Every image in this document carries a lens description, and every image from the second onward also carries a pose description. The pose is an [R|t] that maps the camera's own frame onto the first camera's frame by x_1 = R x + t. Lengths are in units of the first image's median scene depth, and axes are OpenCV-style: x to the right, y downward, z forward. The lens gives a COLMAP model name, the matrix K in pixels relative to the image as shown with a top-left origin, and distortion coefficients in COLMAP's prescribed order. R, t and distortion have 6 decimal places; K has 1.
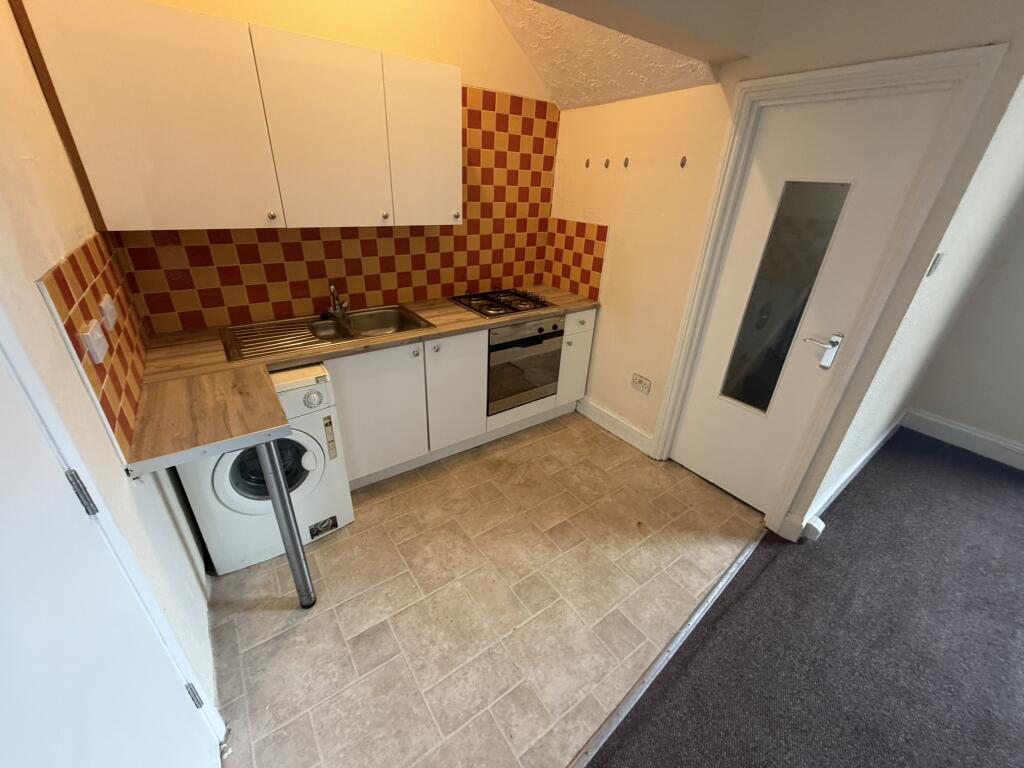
lens RADIAL K [[409.7, 0, 512.0], [0, 409.7, 382.4], [0, 0, 1]] dist [0.000548, -0.000122]
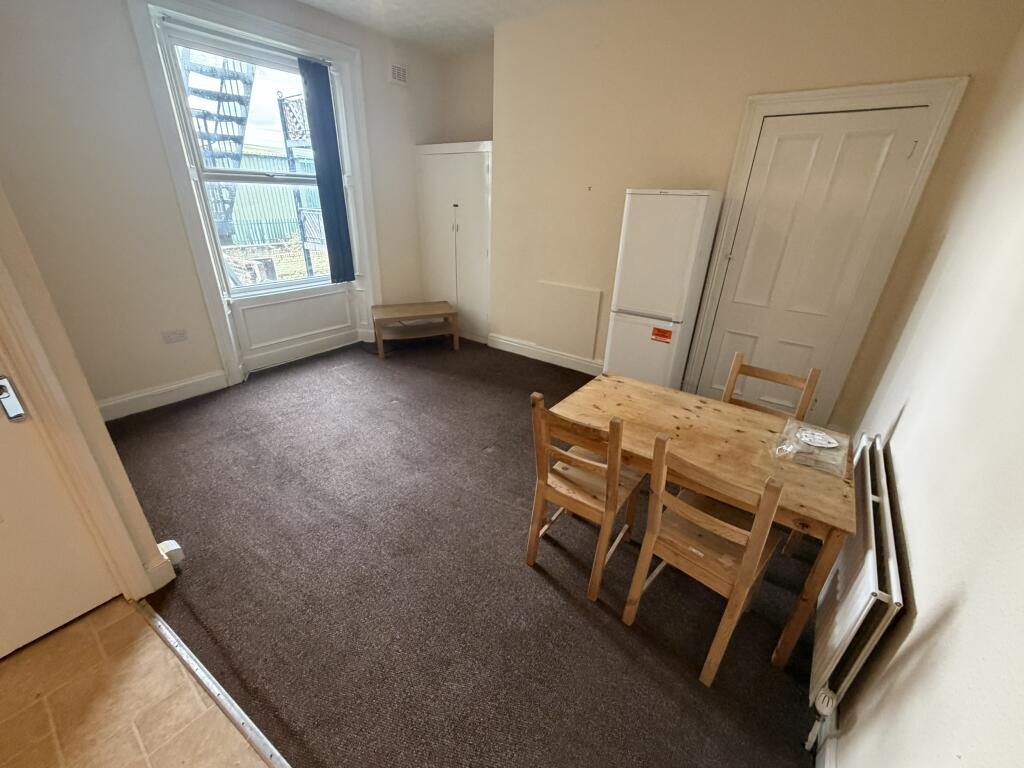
lens RADIAL K [[409.7, 0, 512.4], [0, 409.7, 387.4], [0, 0, 1]] dist [0.000548, -0.000122]
pose [[-0.290316, -0.449008, 0.845049, -0.094794], [0.386636, 0.752755, 0.532797, -0.117444], [-0.875345, 0.481406, -0.044934, 0.210239]]
